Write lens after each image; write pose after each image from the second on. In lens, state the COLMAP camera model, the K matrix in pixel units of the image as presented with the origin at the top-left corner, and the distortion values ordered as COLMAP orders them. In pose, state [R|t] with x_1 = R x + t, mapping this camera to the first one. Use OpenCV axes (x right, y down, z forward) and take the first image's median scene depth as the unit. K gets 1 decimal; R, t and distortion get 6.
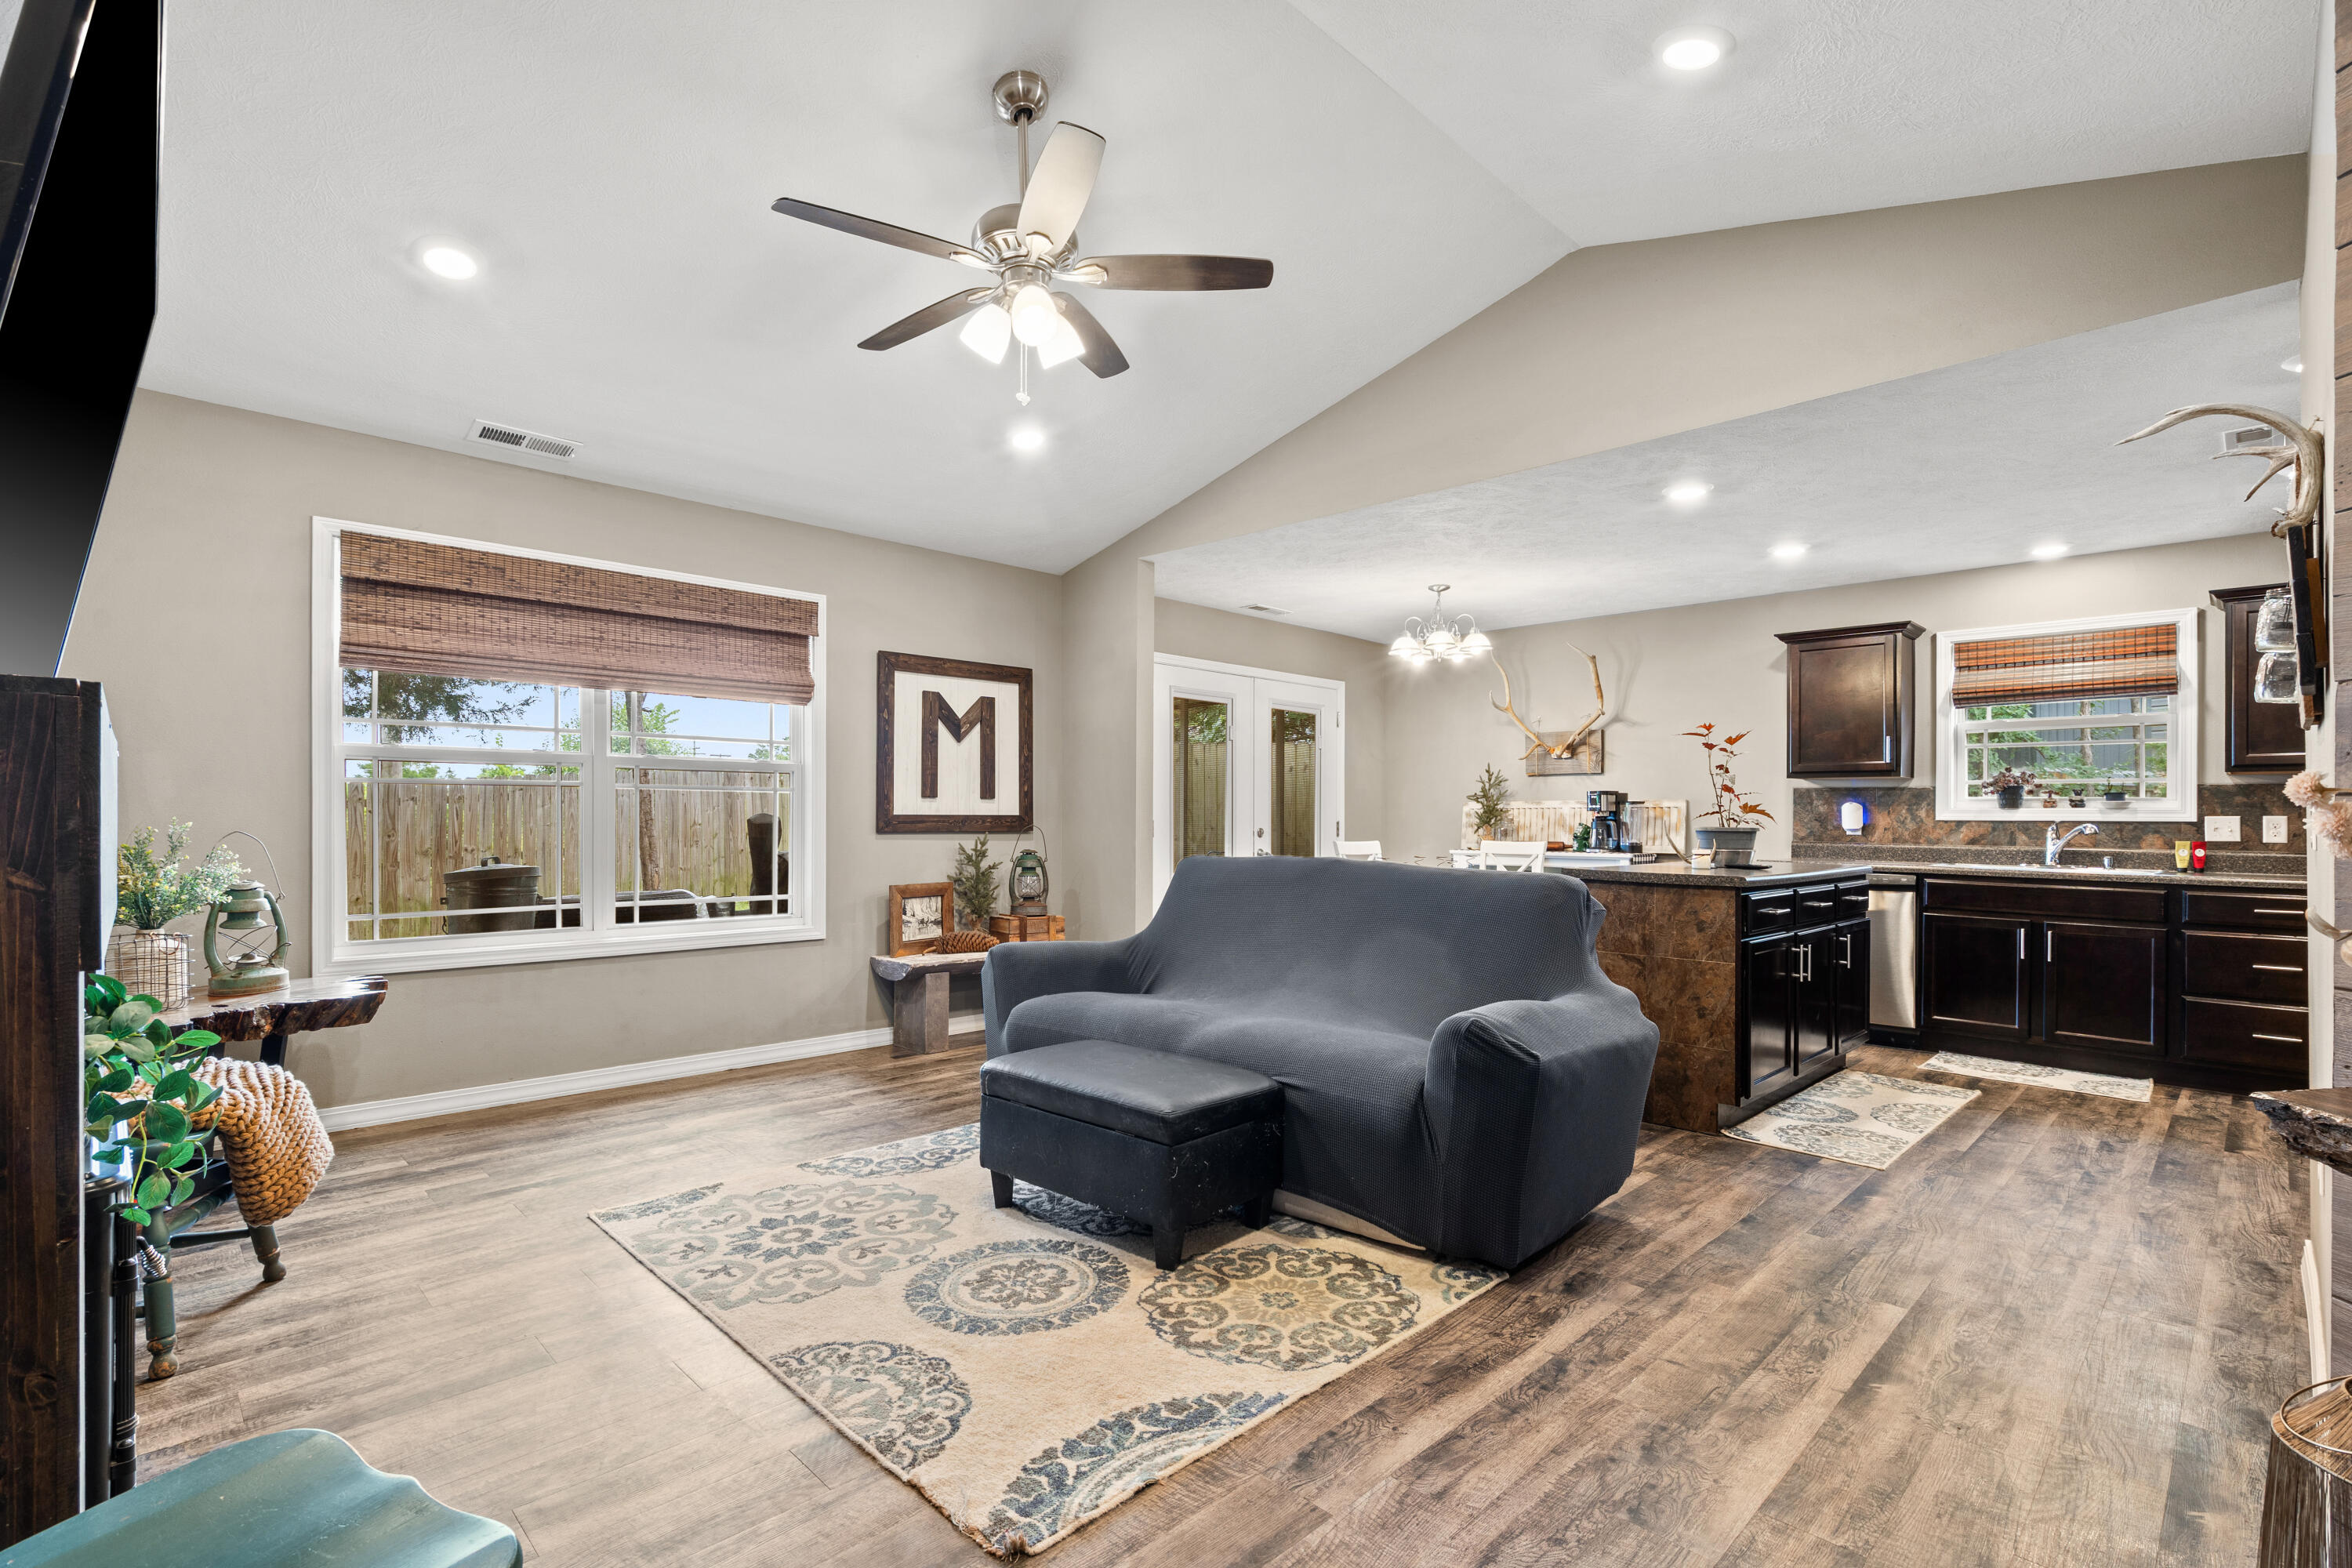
lens RADIAL K [[1071.3, 0, 1172.9], [0, 1071.3, 797.4], [0, 0, 1]] dist [-0.001059, 0.000433]
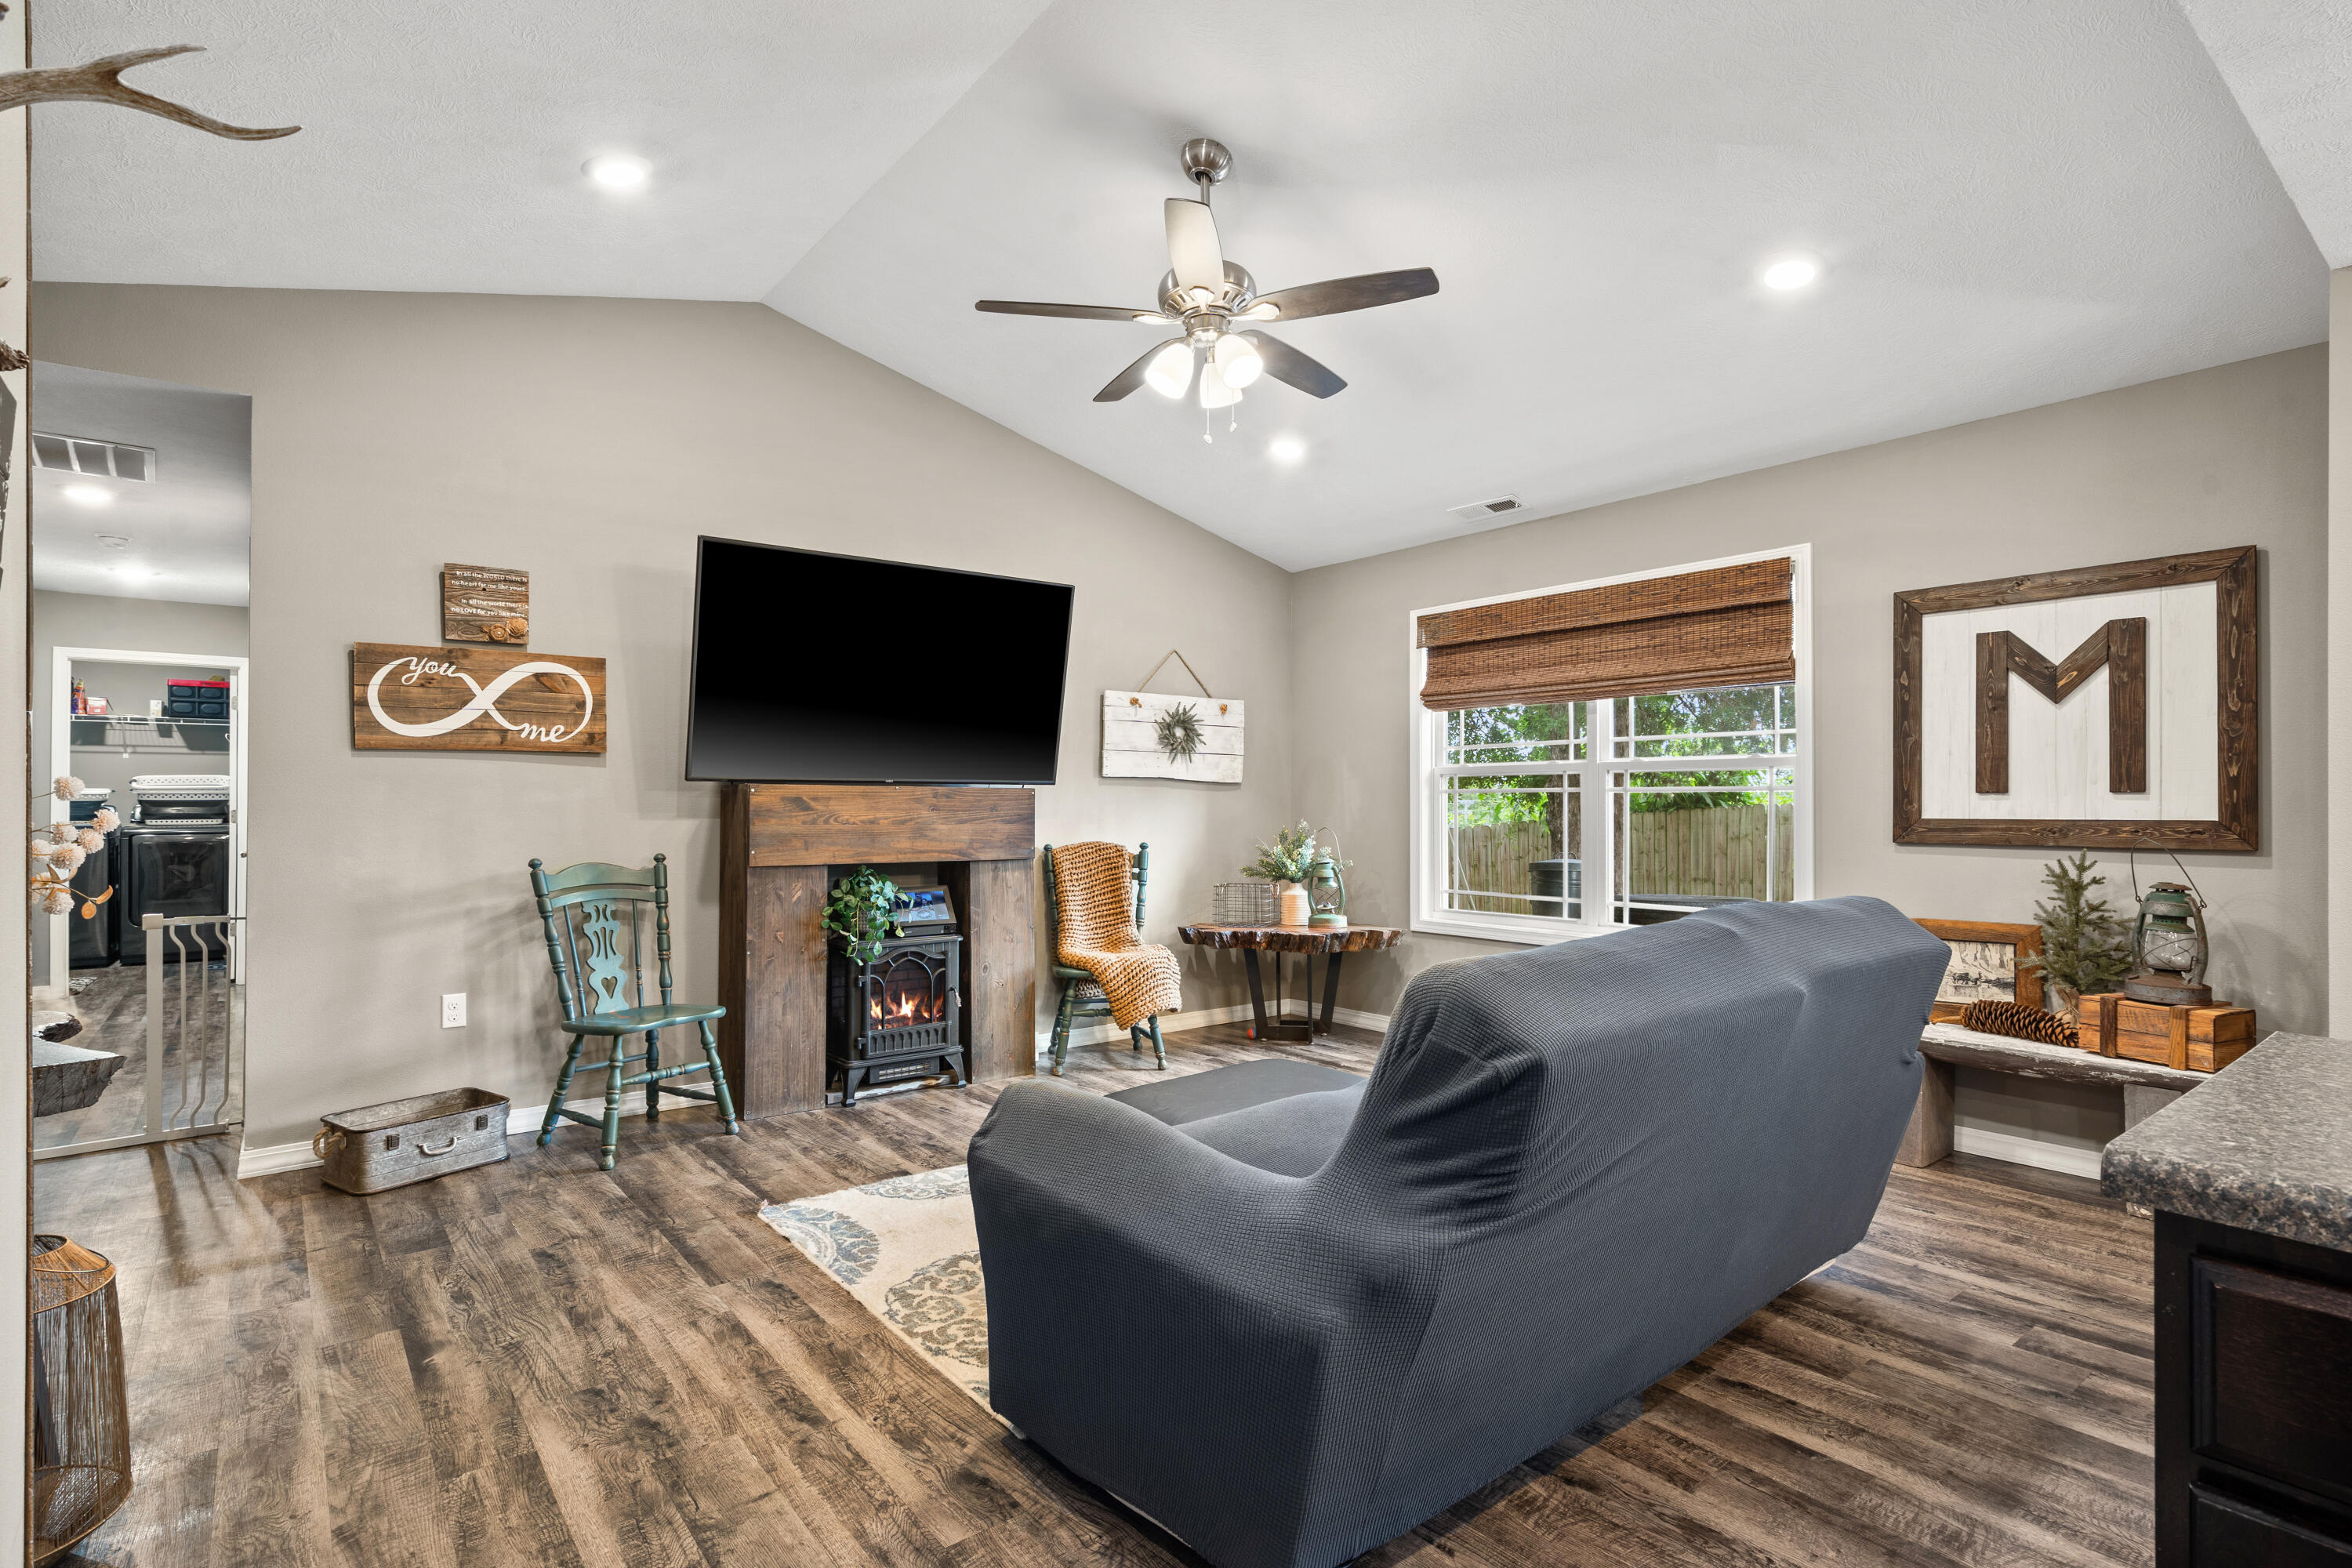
lens RADIAL K [[1165.0, 0, 1176.0], [0, 1165.0, 784.0], [0, 0, 1]] dist [-0.003622, -0.000431]
pose [[-0.109597, -0.021779, -0.993738, 0.234129], [0.018326, 0.999546, -0.023928, 0.001016], [0.993807, -0.020833, -0.109148, 0.249902]]
